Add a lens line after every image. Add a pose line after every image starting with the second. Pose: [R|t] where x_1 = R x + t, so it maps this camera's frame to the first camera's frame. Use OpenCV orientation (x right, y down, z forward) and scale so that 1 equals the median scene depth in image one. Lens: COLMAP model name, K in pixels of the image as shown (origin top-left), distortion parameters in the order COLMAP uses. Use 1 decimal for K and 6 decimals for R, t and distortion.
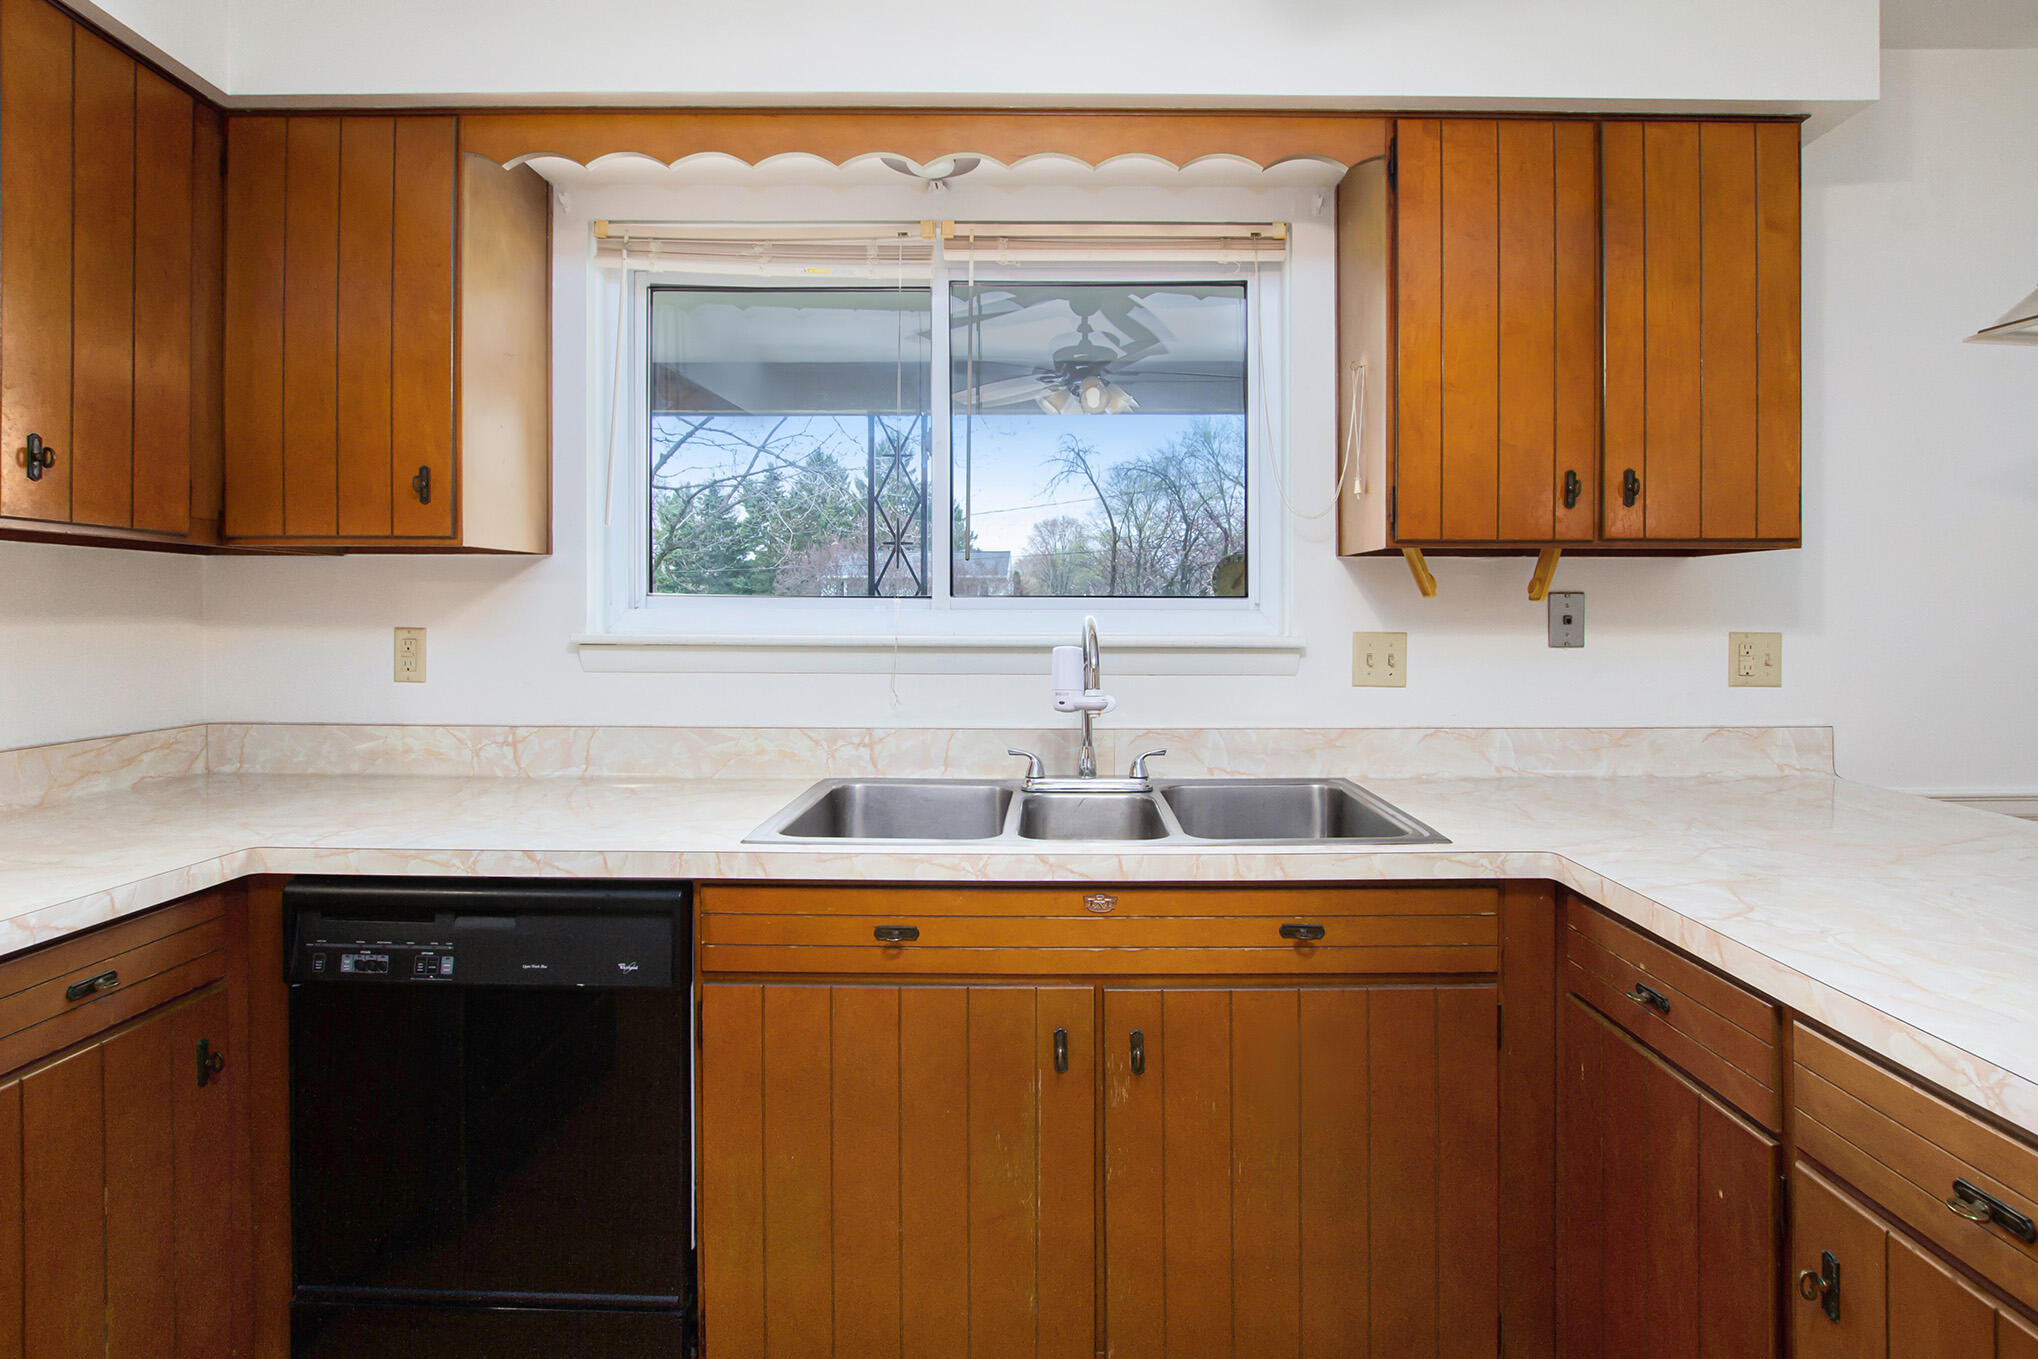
lens RADIAL K [[983.3, 0, 1025.2], [0, 983.3, 629.9], [0, 0, 1]] dist [-0.035500, 0.000990]
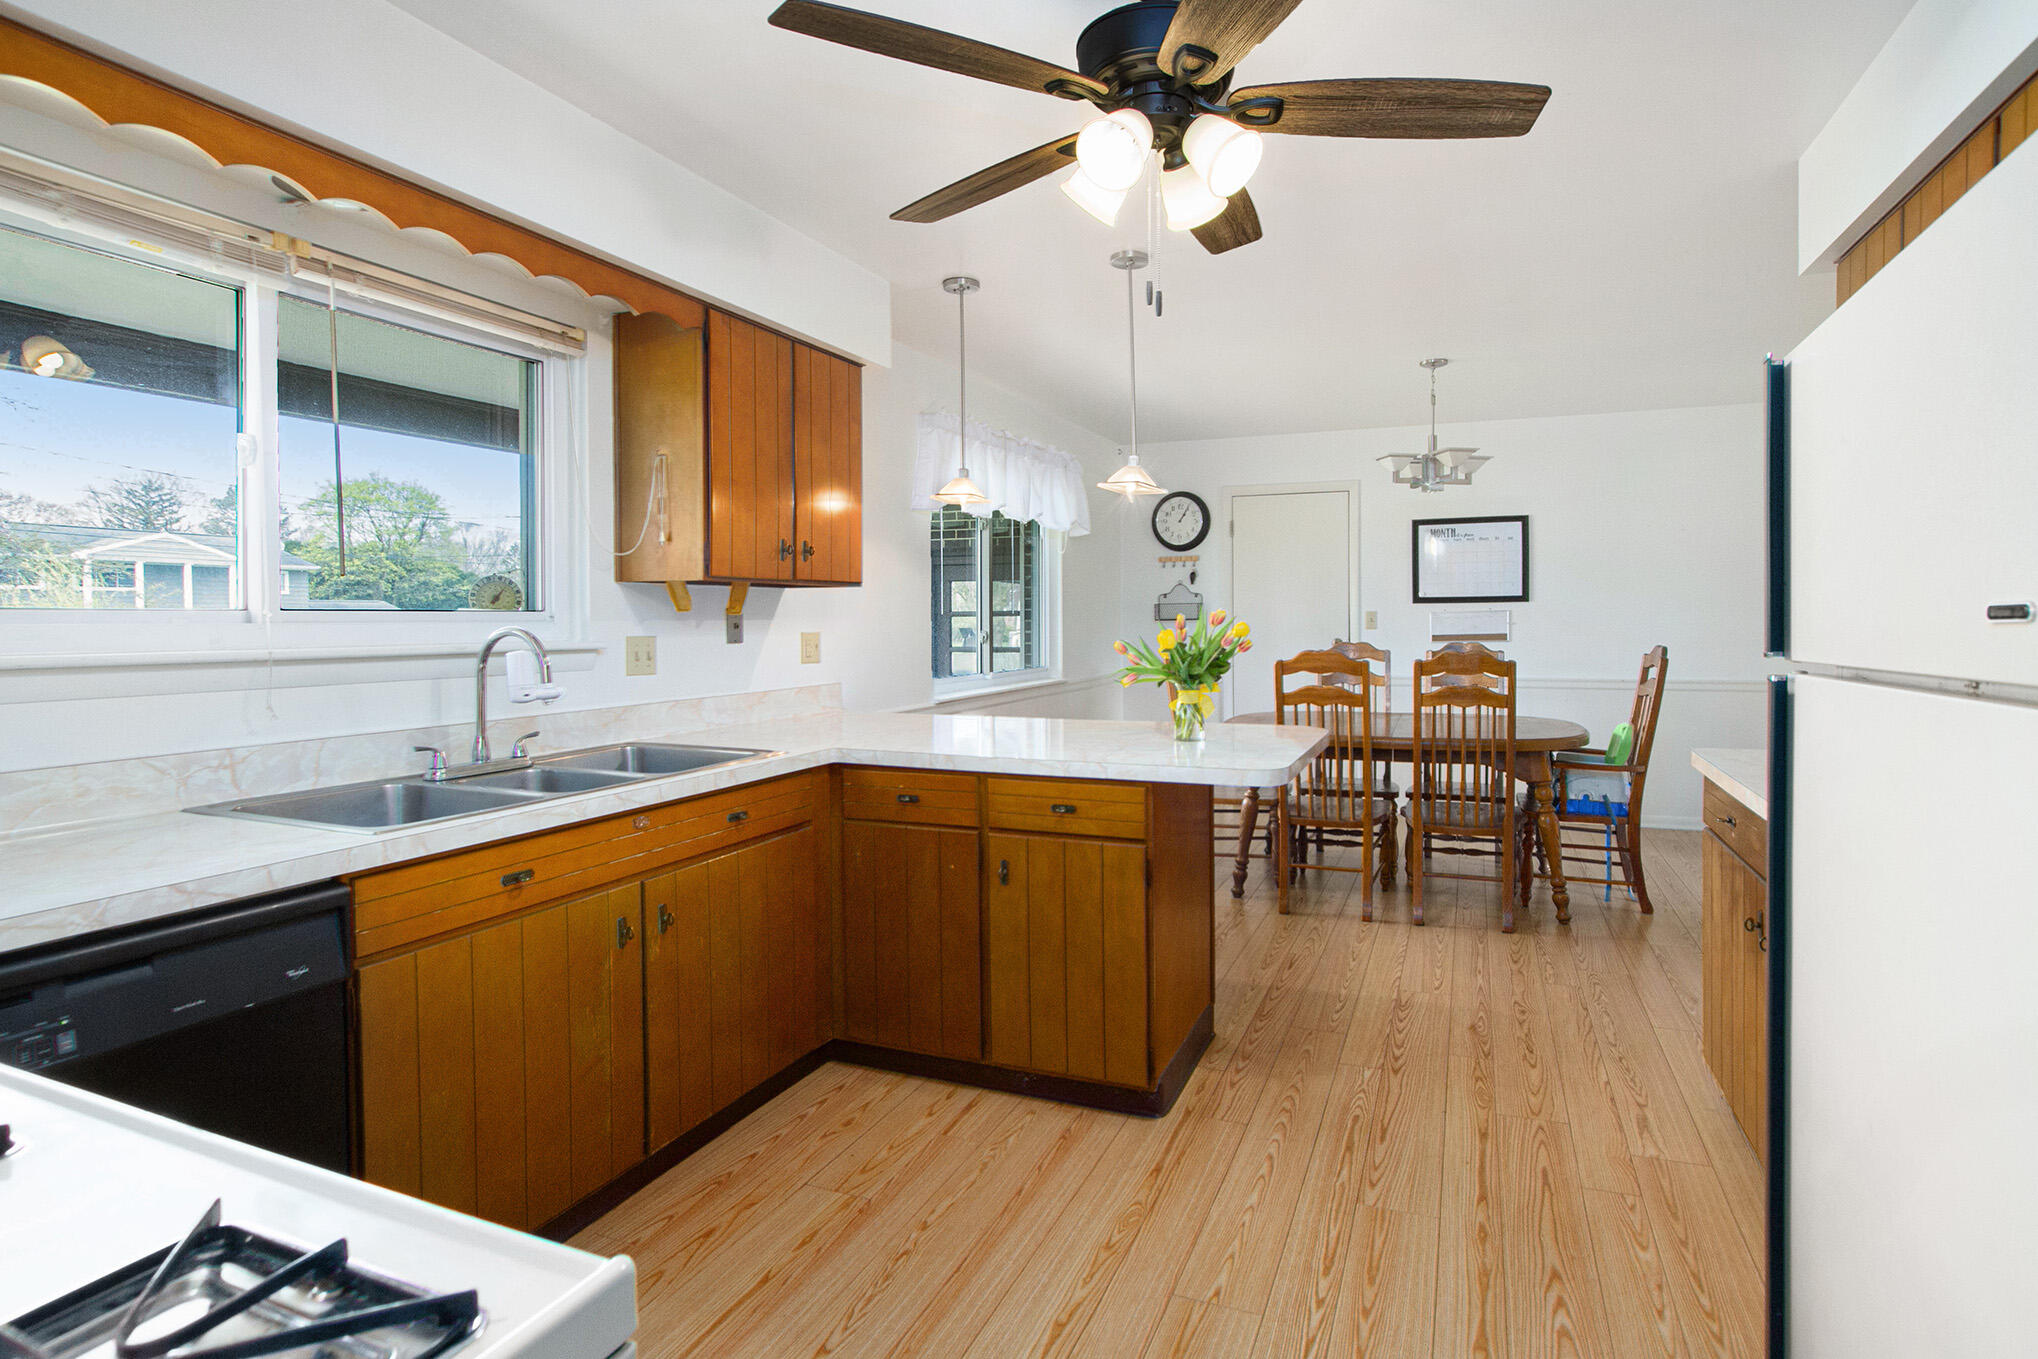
lens RADIAL K [[1015.5, 0, 1030.5], [0, 1015.5, 628.3], [0, 0, 1]] dist [-0.059798, 0.001525]
pose [[0.389545, -0.012298, 0.920925, -0.921710], [0.024809, 0.999688, 0.002856, 0.000659], [-0.920673, 0.021734, 0.389728, -0.102515]]
